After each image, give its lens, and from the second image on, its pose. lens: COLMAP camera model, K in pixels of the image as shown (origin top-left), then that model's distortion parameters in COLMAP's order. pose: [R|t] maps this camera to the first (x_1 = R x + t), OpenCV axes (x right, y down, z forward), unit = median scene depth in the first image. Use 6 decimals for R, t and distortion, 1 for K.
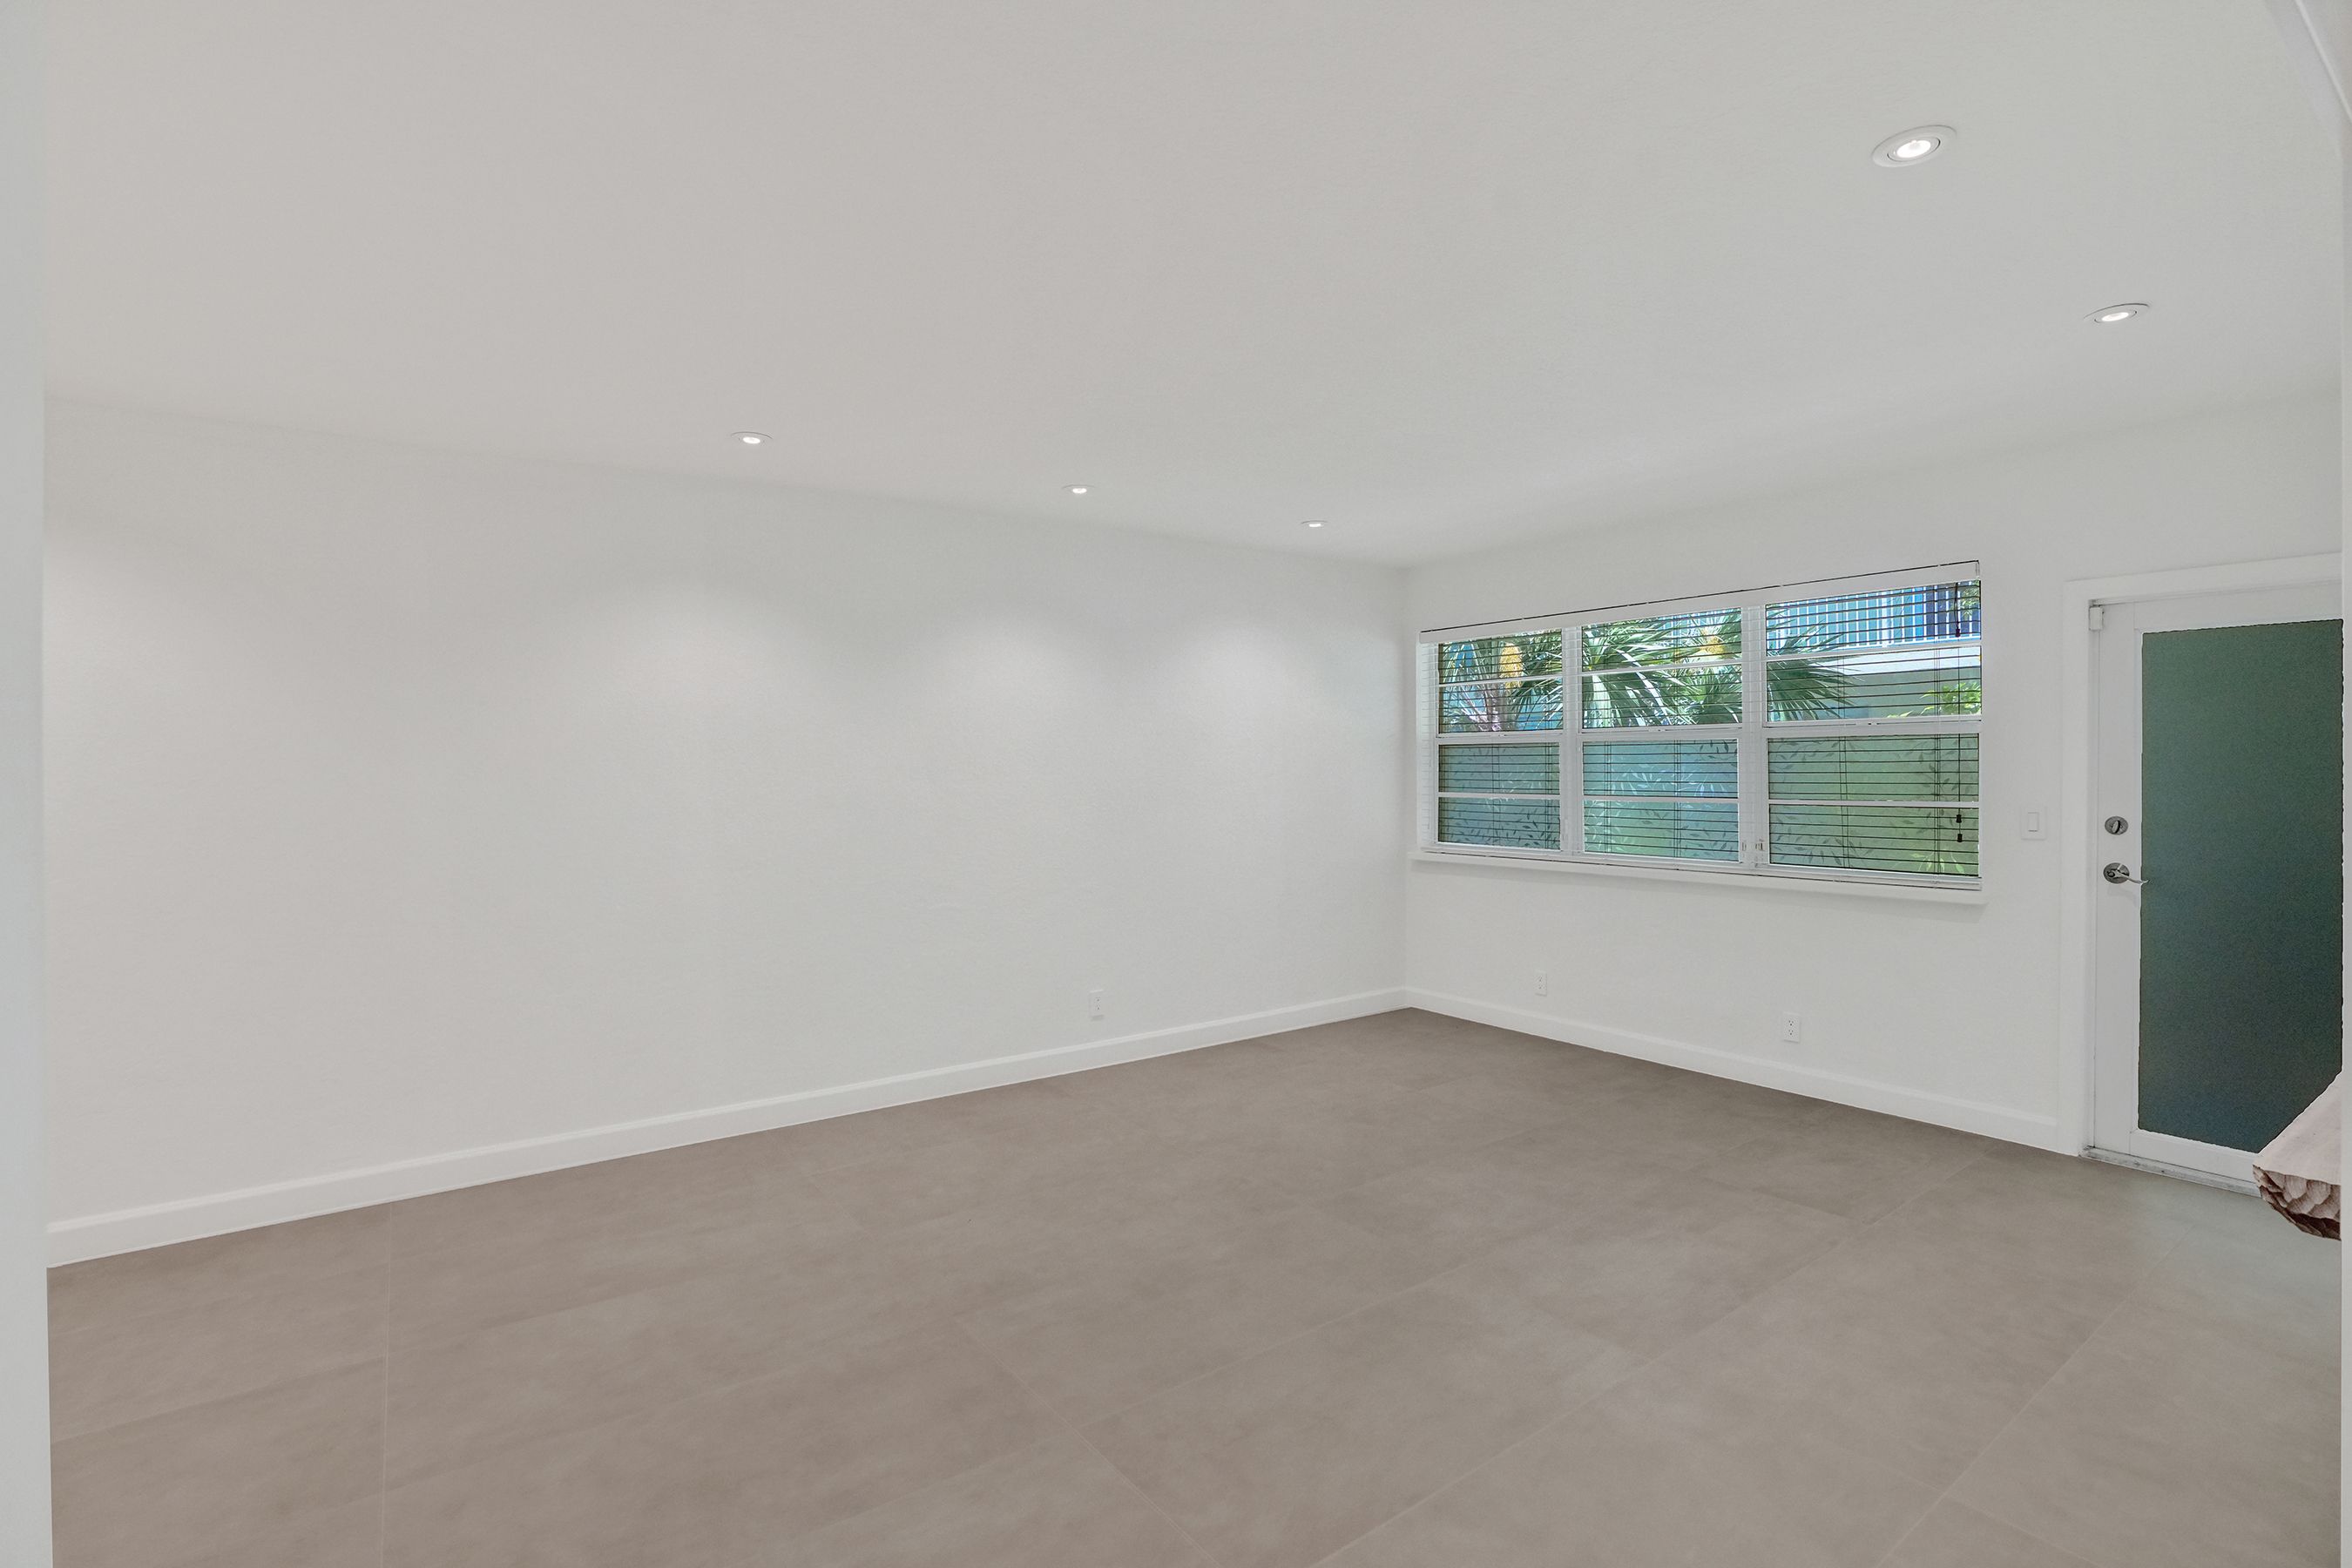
lens RADIAL K [[1104.6, 0, 1193.3], [0, 1104.6, 778.1], [0, 0, 1]] dist [-0.043466, 0.006135]
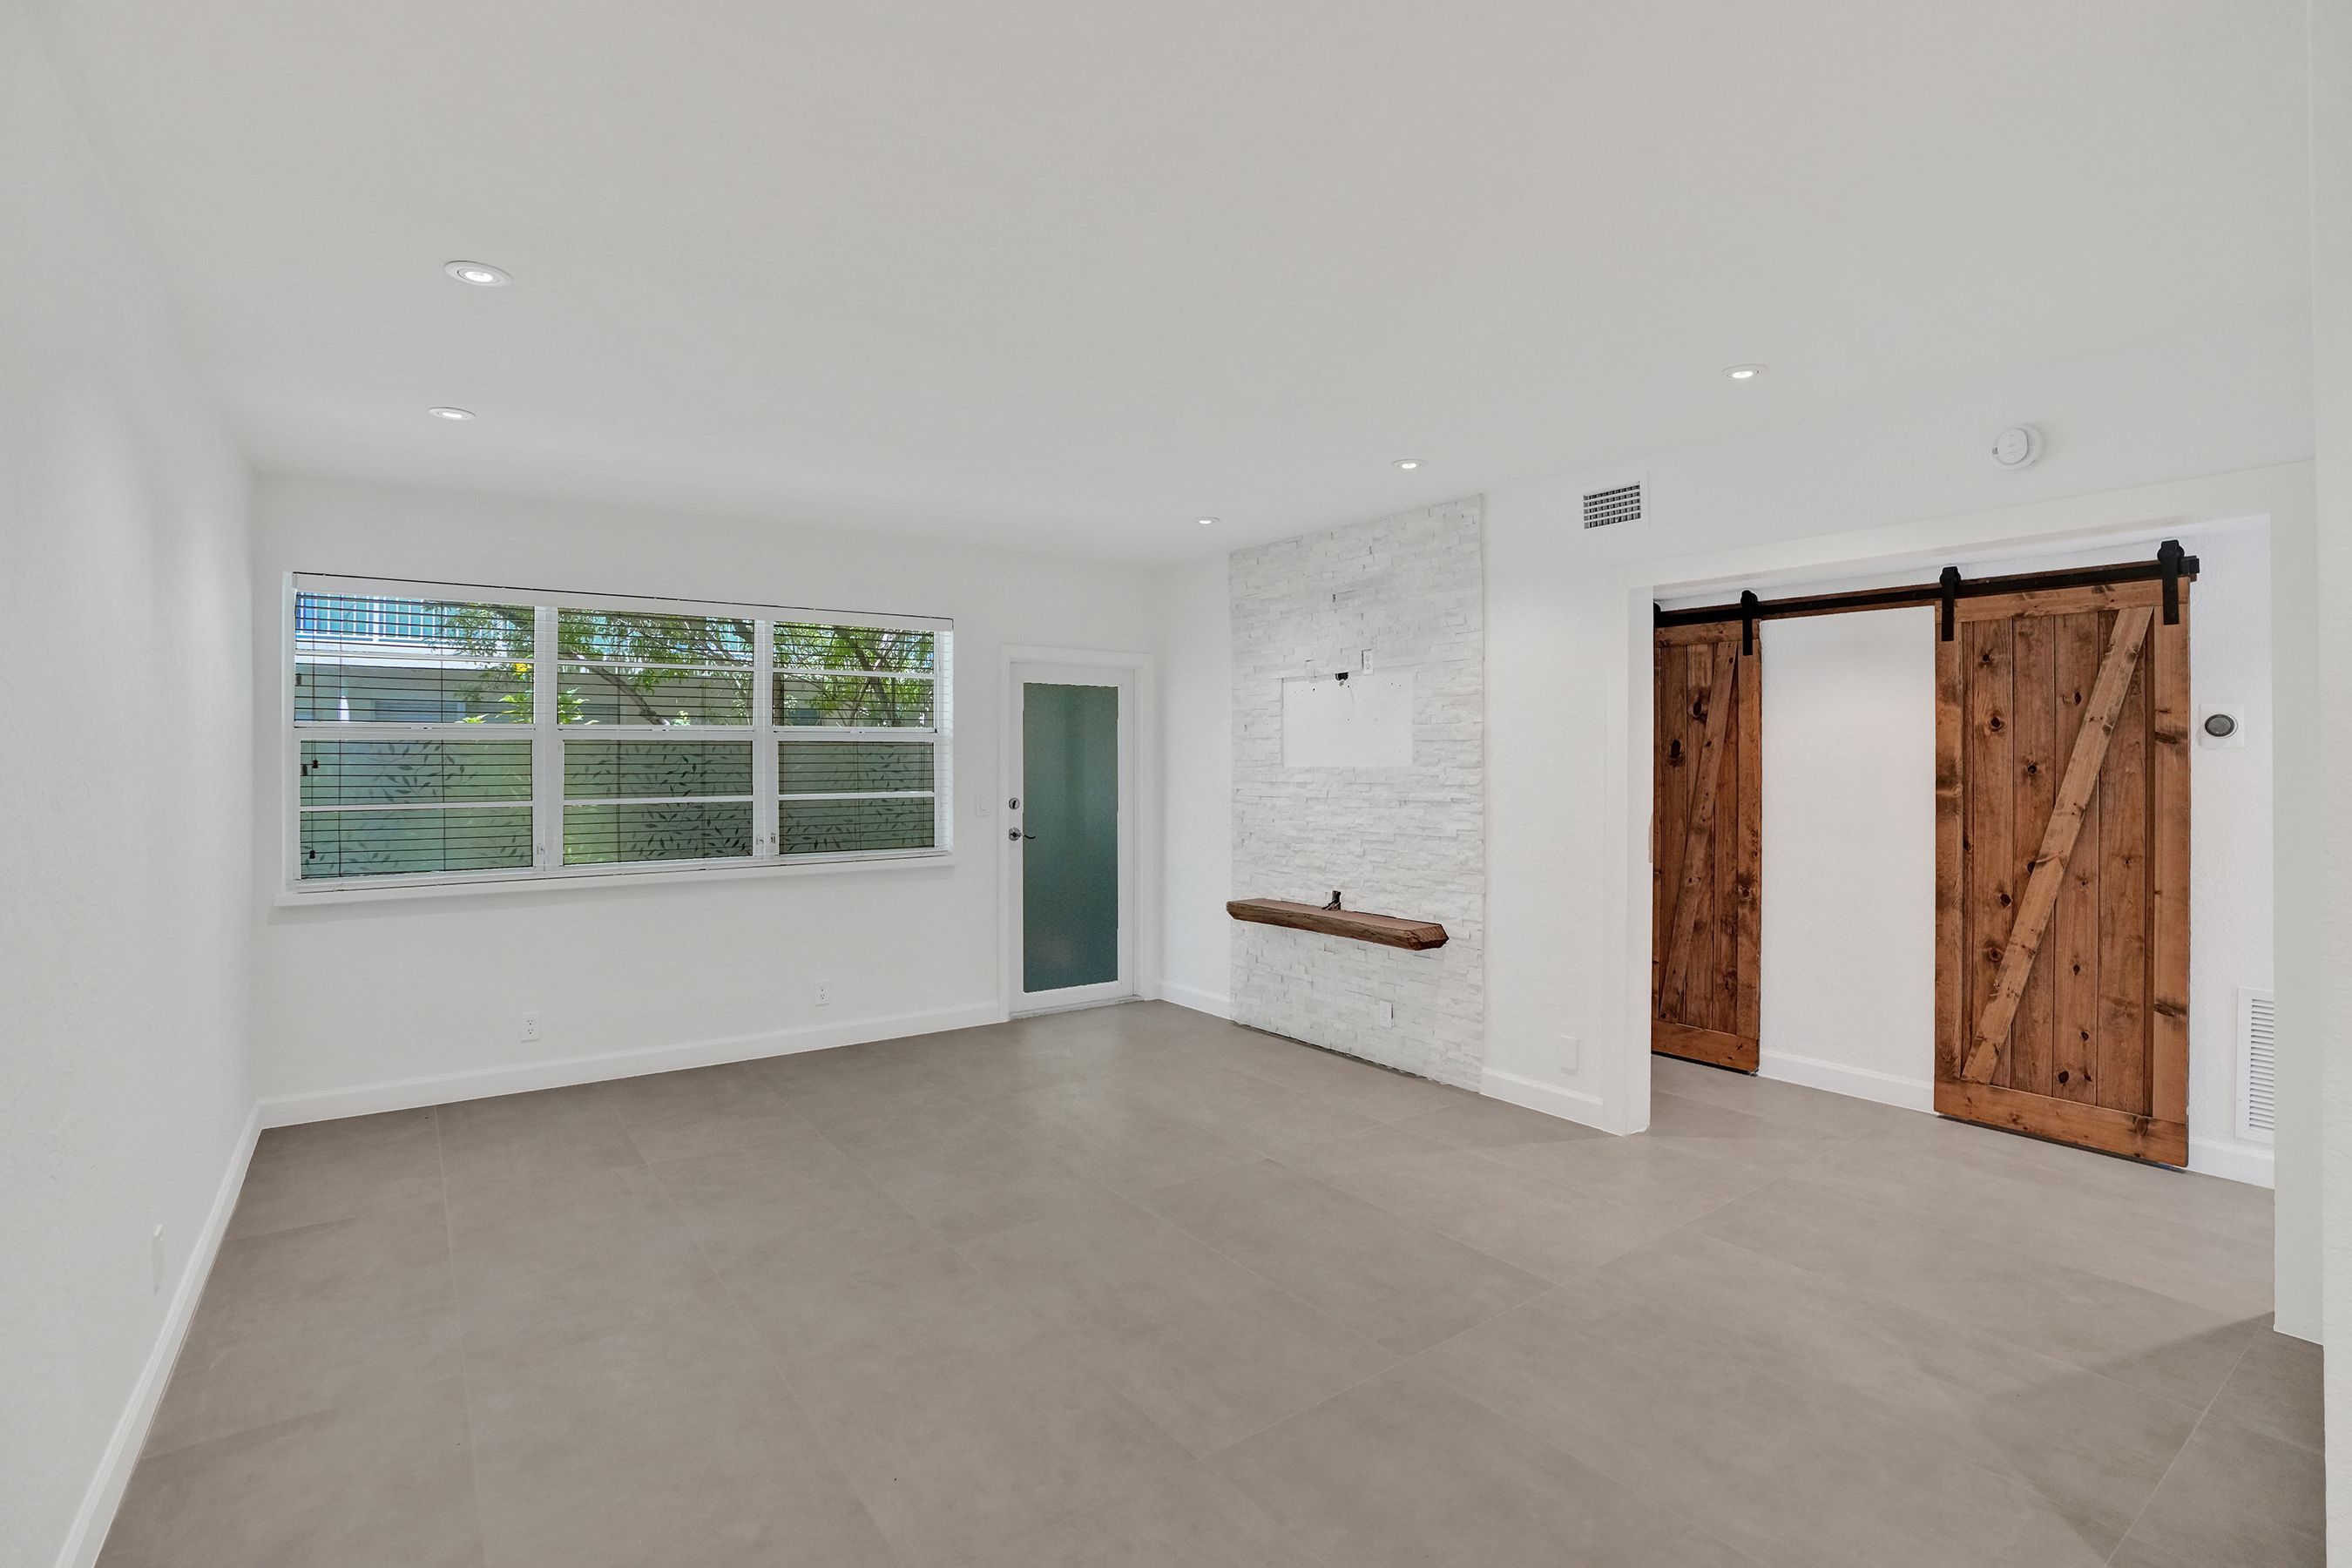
lens RADIAL K [[1104.6, 0, 1182.8], [0, 1104.6, 770.6], [0, 0, 1]] dist [-0.043466, 0.006135]
pose [[0.010952, -0.004983, 0.999928, -0.549277], [0.013865, 0.999892, 0.004831, -0.006083], [-0.999844, 0.013811, 0.011020, 0.540627]]
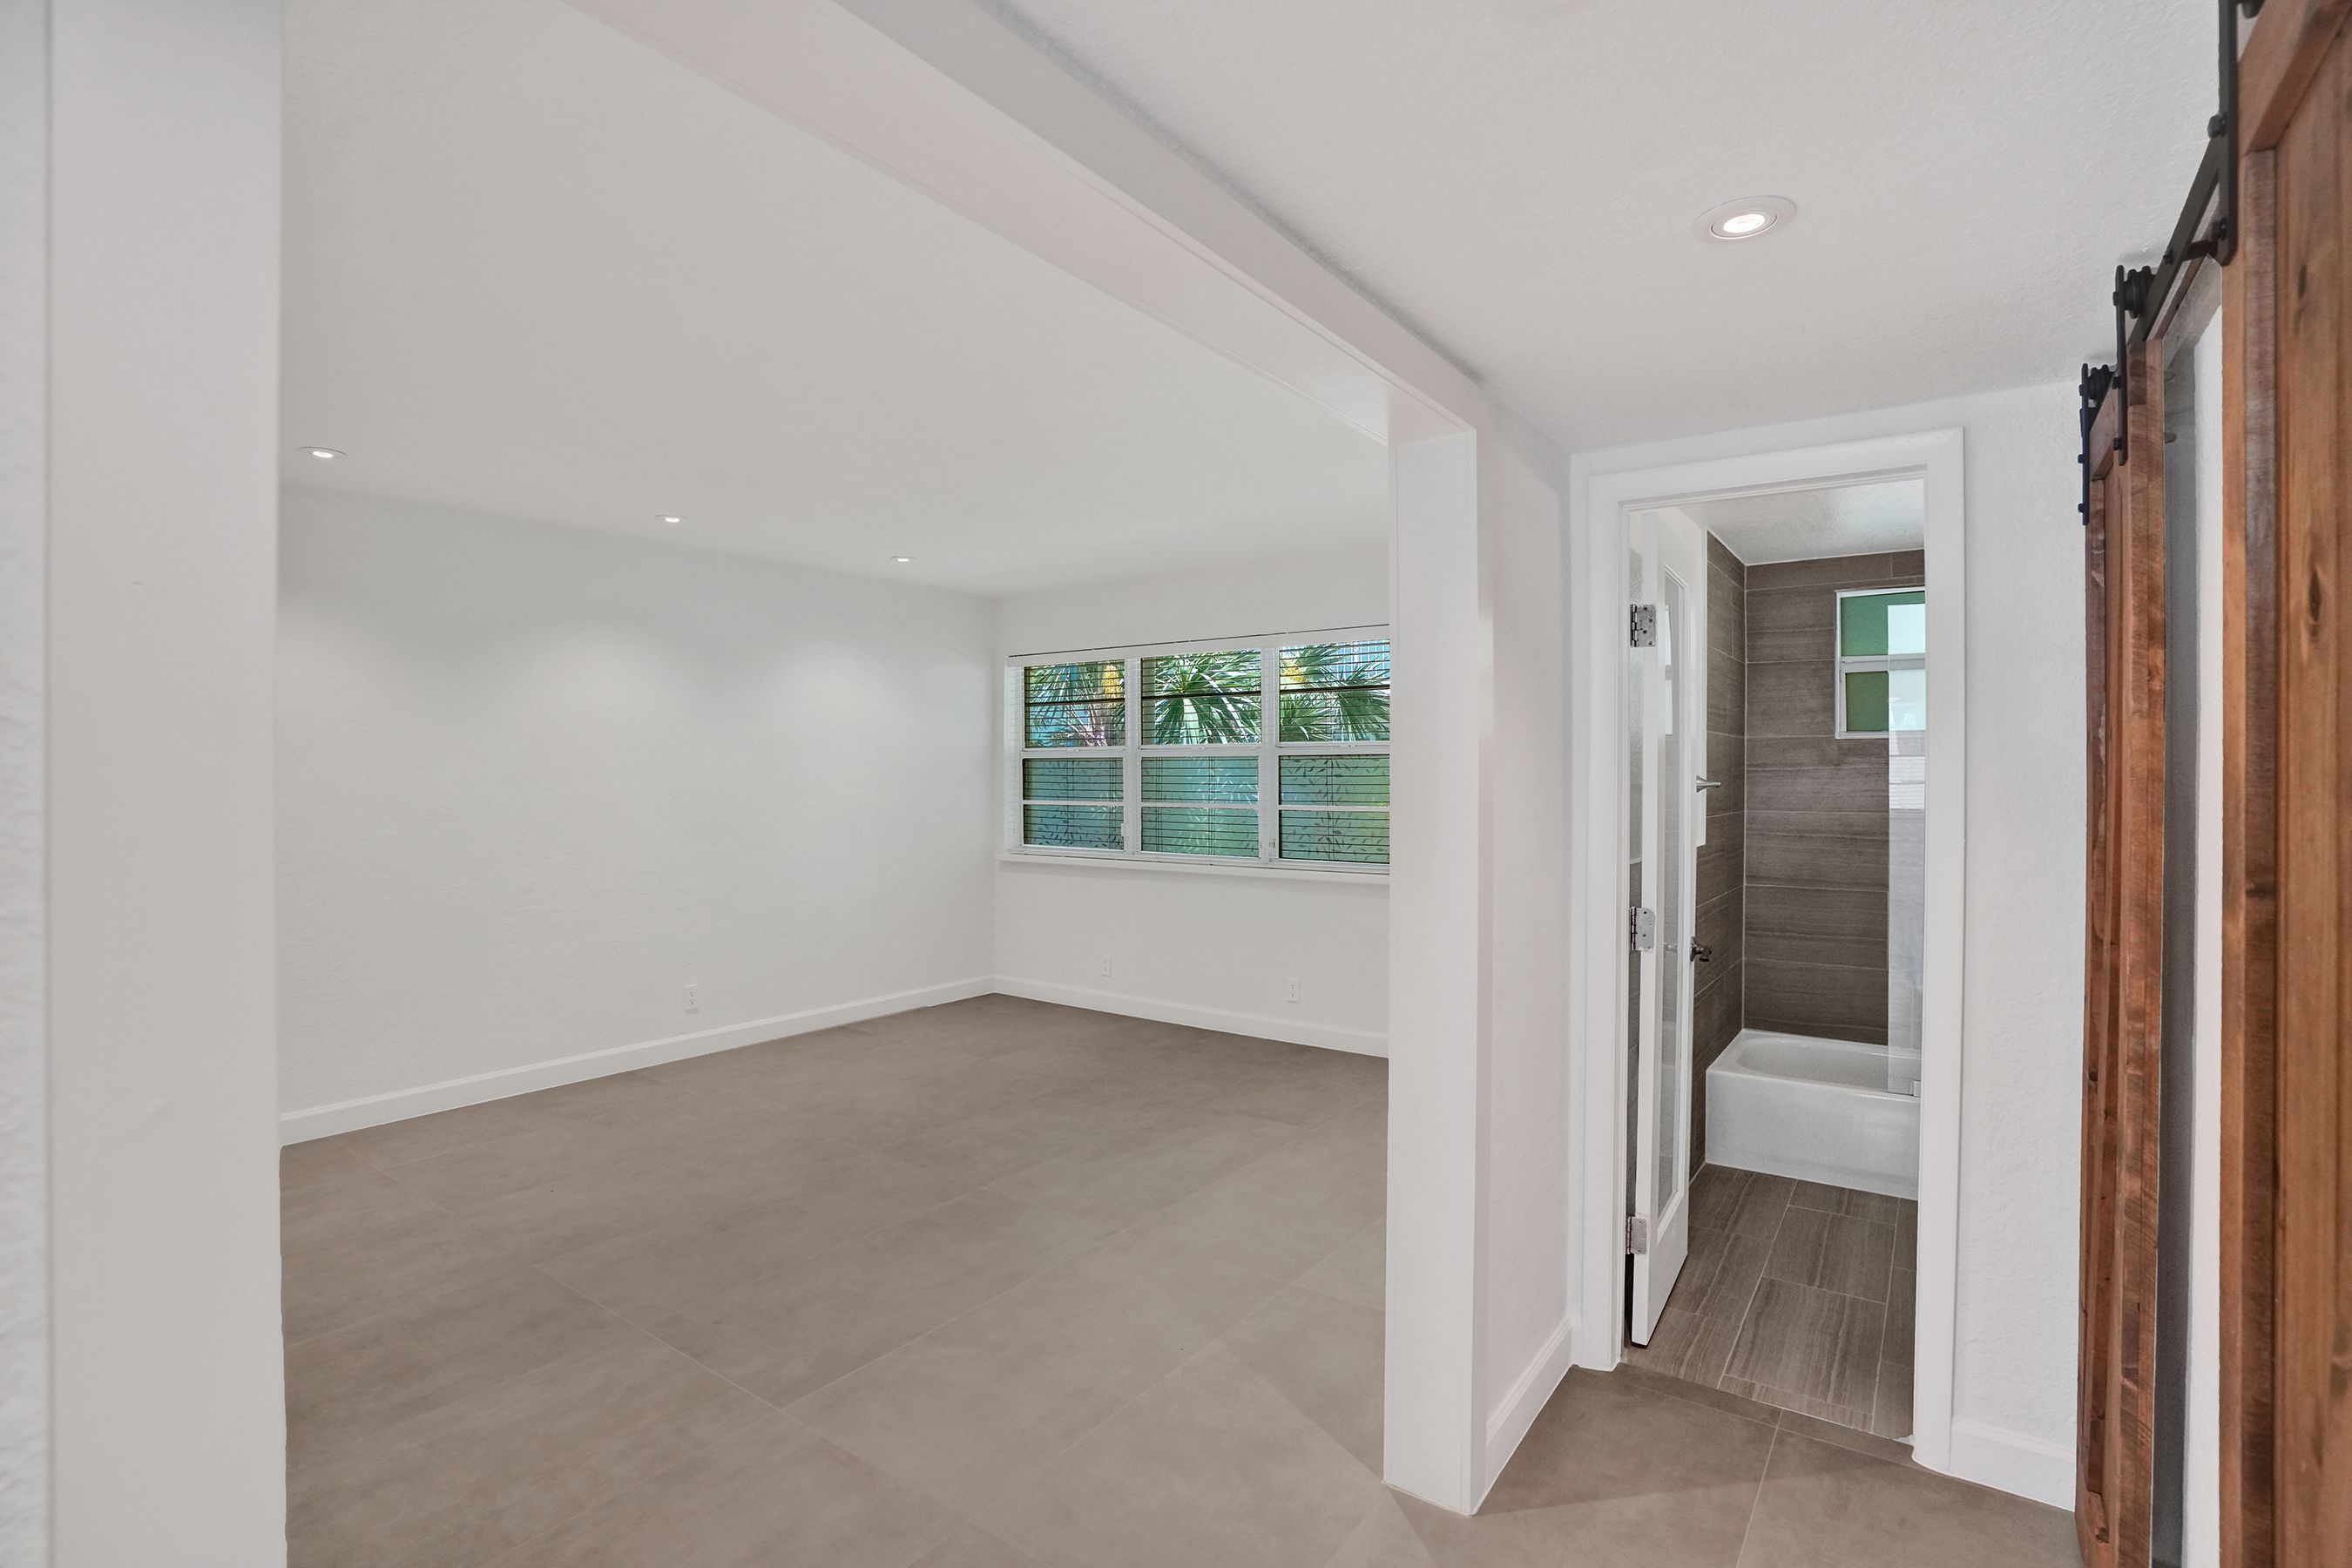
lens RADIAL K [[1104.6, 0, 1174.3], [0, 1104.6, 789.7], [0, 0, 1]] dist [-0.043466, 0.006135]
pose [[0.954646, 0.004825, 0.297703, 0.042348], [-0.004974, 0.999988, -0.000255, 0.001962], [-0.297701, -0.001237, 0.954658, -0.139994]]
